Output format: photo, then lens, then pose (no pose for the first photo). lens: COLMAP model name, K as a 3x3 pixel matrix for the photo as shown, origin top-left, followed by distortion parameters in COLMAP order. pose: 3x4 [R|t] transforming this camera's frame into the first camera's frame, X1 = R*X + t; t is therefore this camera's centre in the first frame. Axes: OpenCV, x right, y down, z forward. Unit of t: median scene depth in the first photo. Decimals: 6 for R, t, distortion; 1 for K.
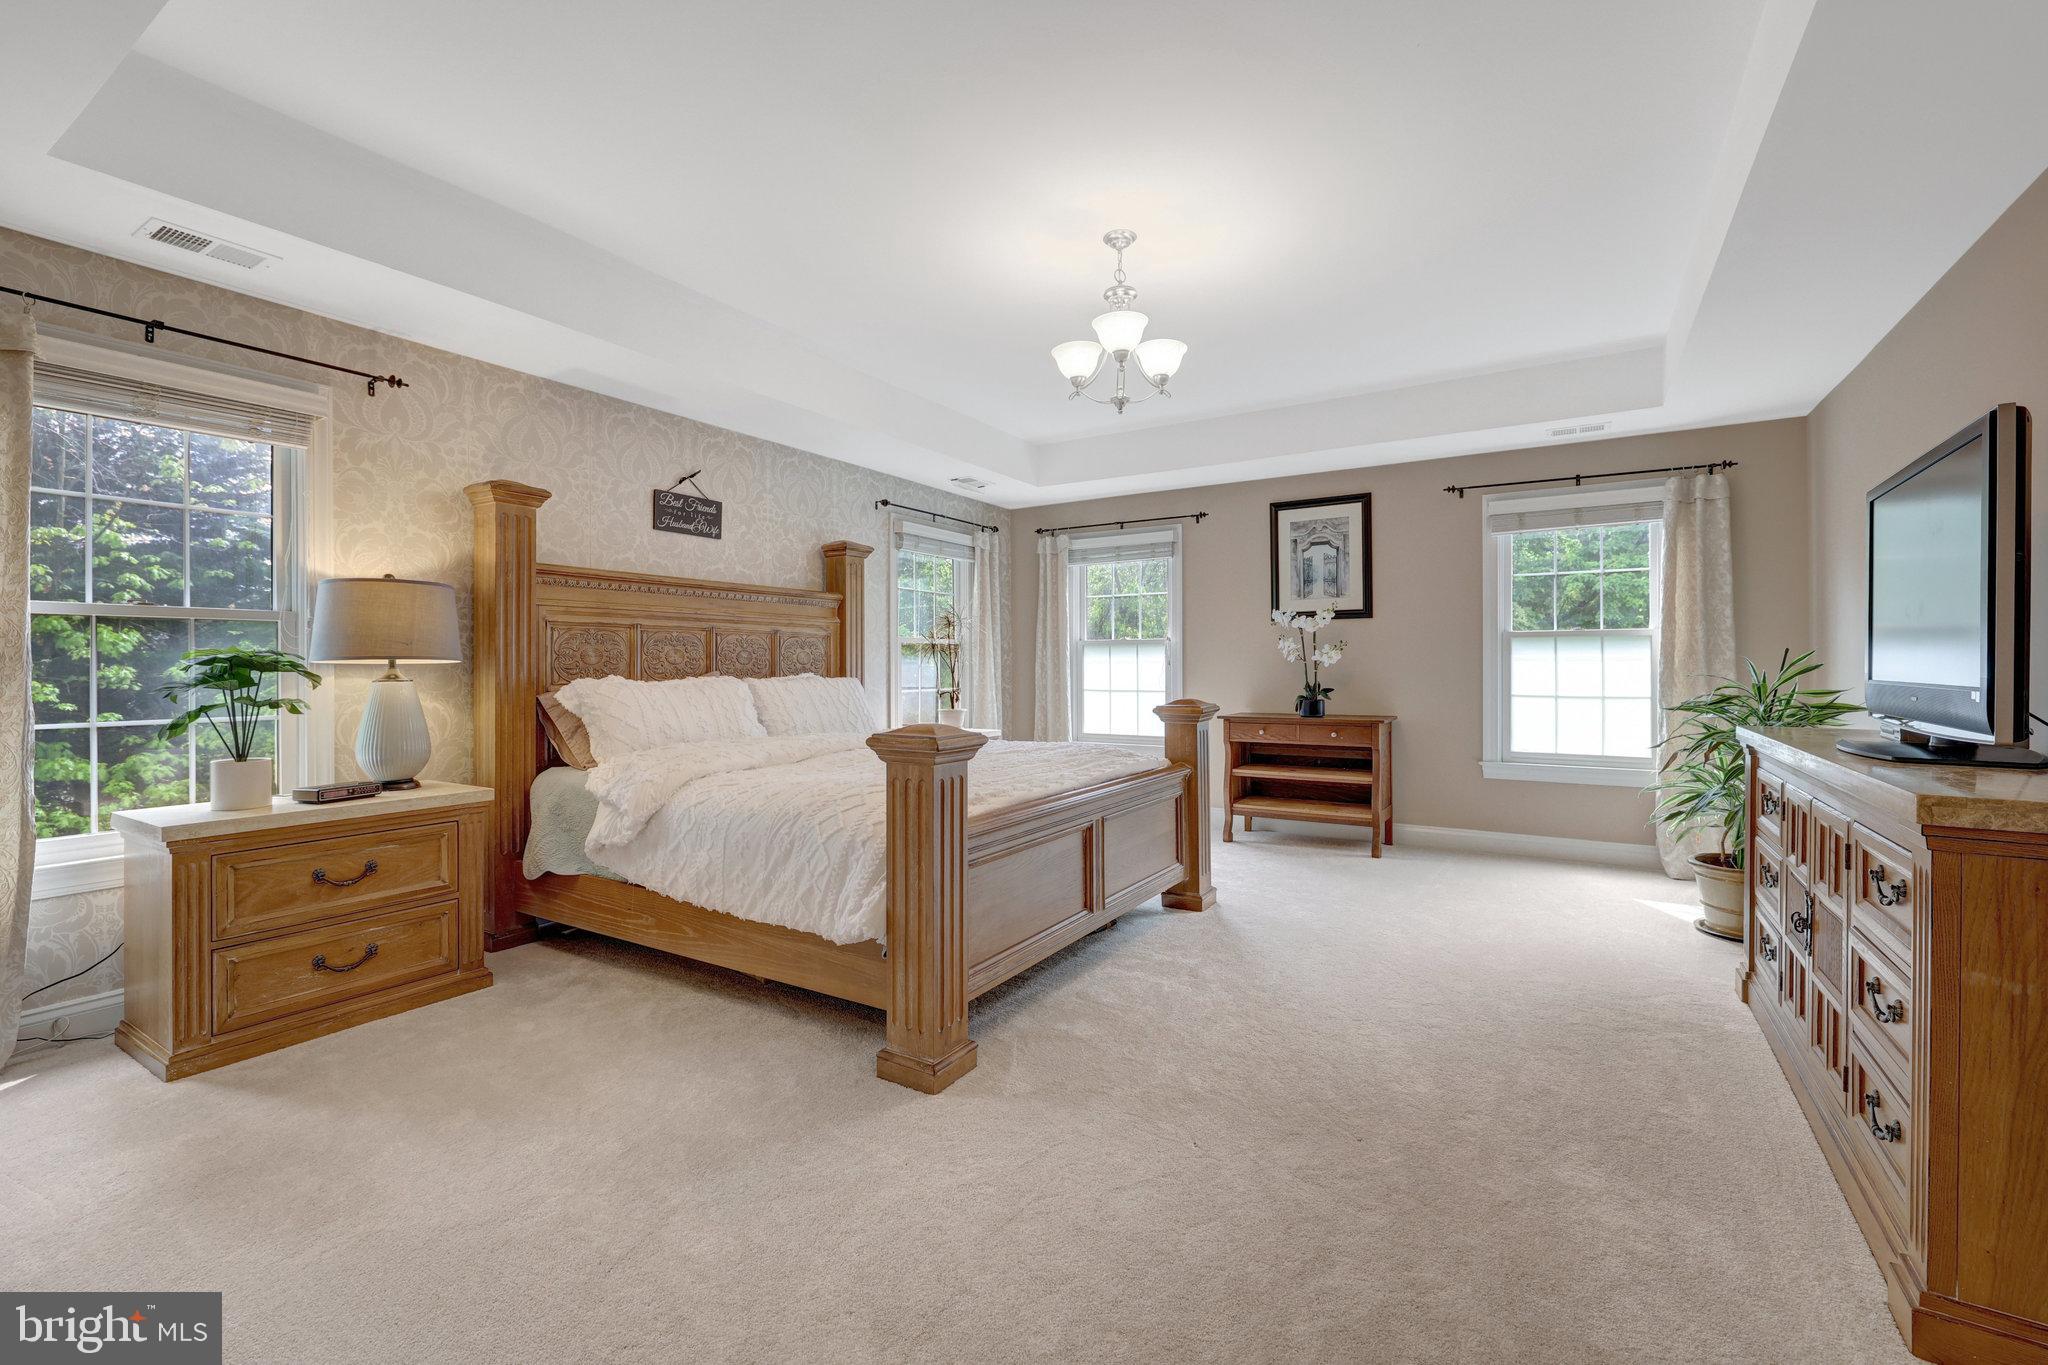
lens RADIAL K [[875.9, 0, 1020.7], [0, 875.9, 674.1], [0, 0, 1]] dist [-0.000899, 0.000826]
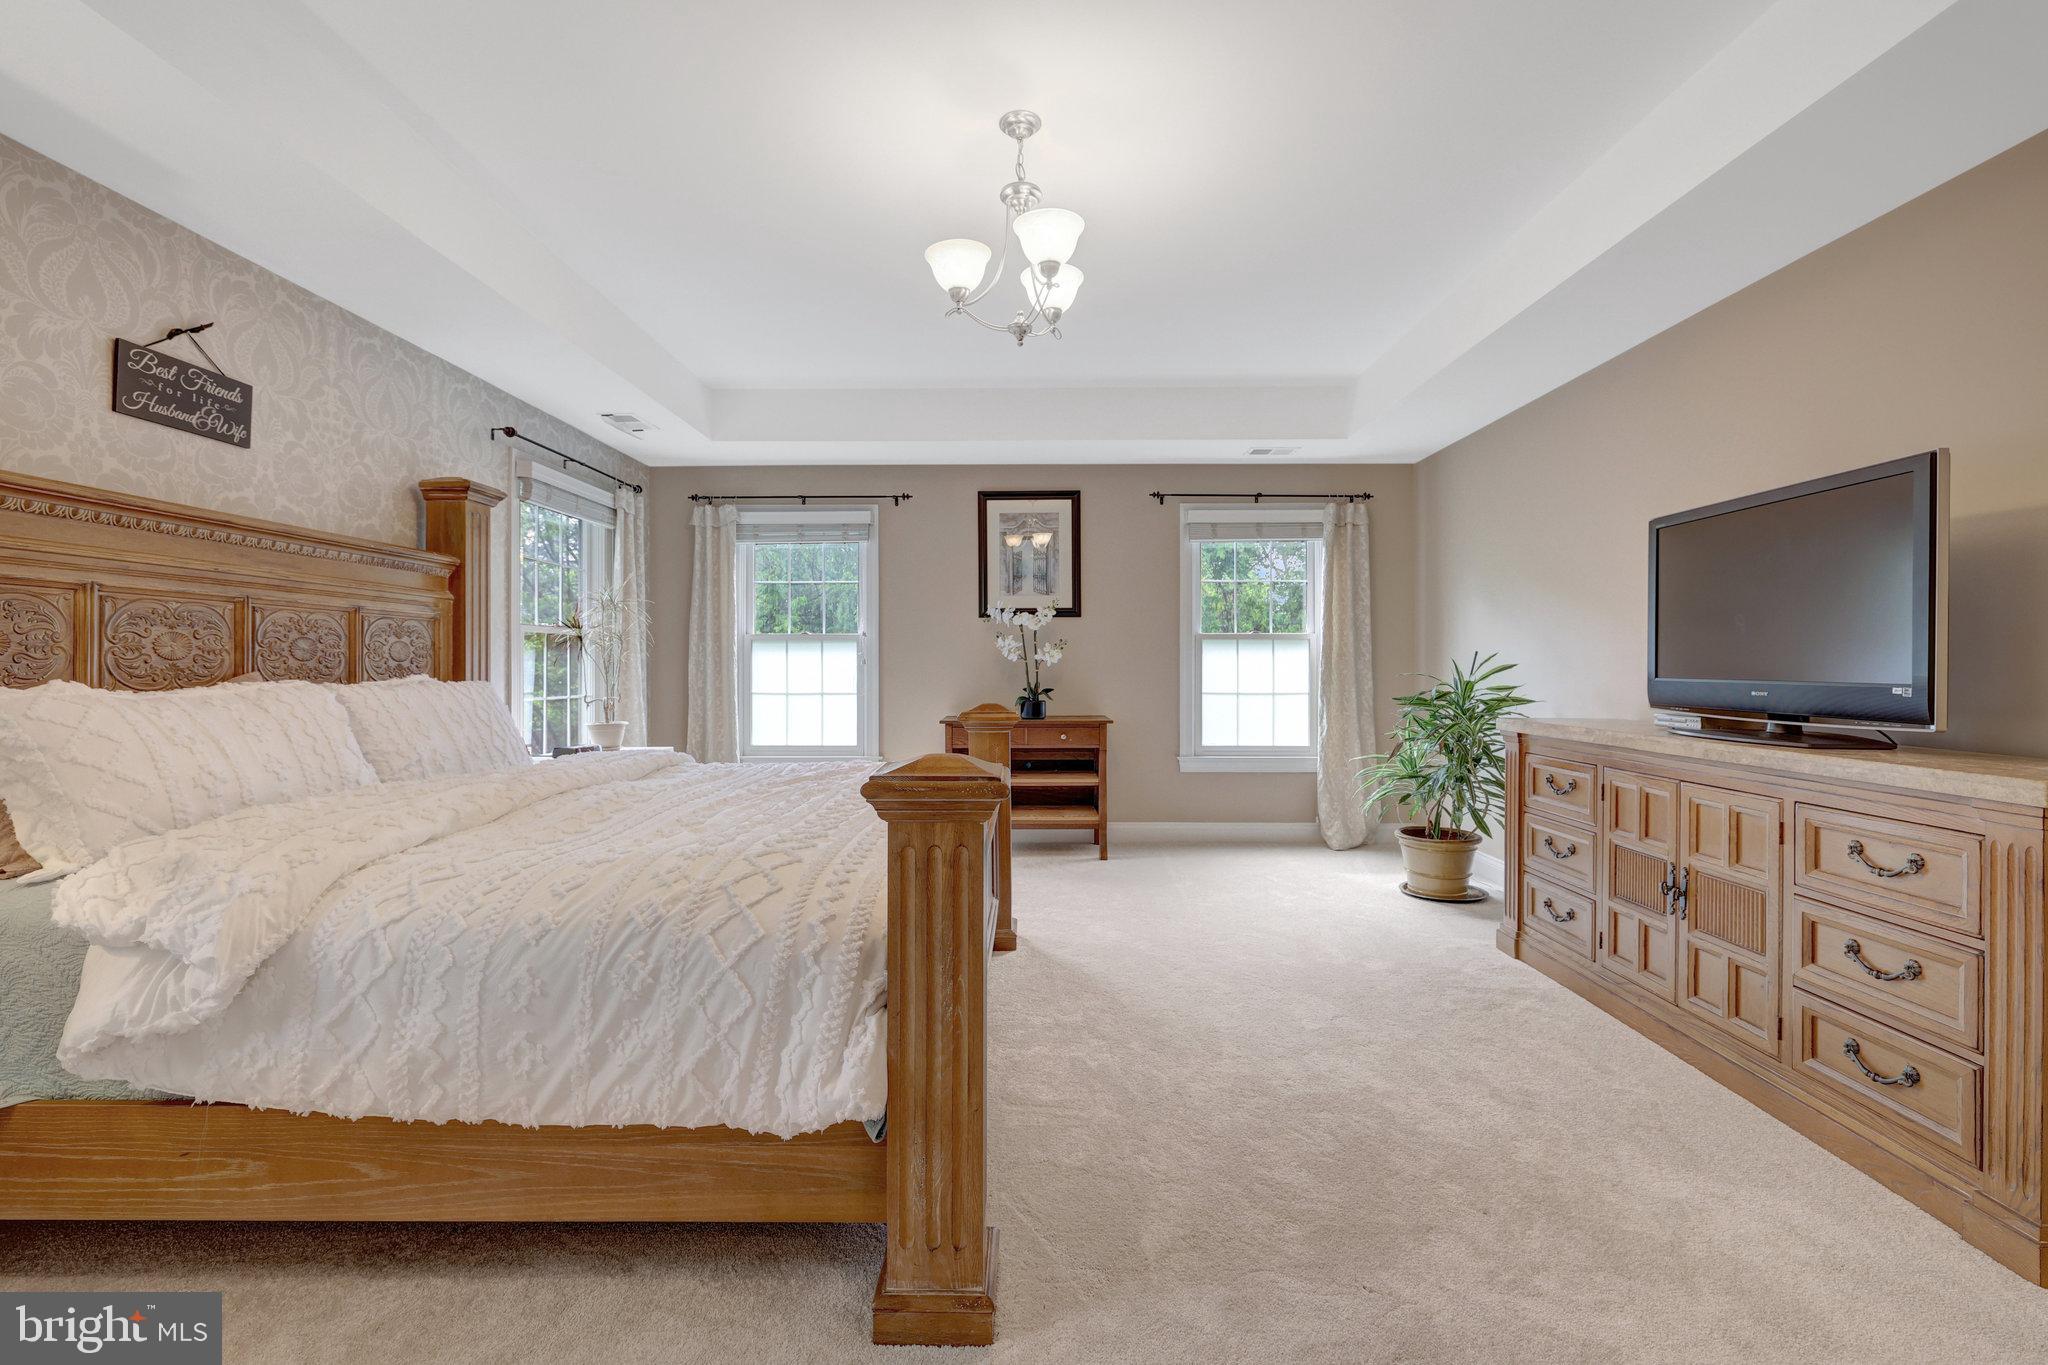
lens RADIAL K [[875.9, 0, 1026.1], [0, 875.9, 670.5], [0, 0, 1]] dist [-0.000899, 0.000826]
pose [[0.853326, -0.001042, 0.521377, -0.212284], [0.002797, 0.999993, -0.002578, -0.001429], [-0.521371, 0.003658, 0.853323, 0.233466]]
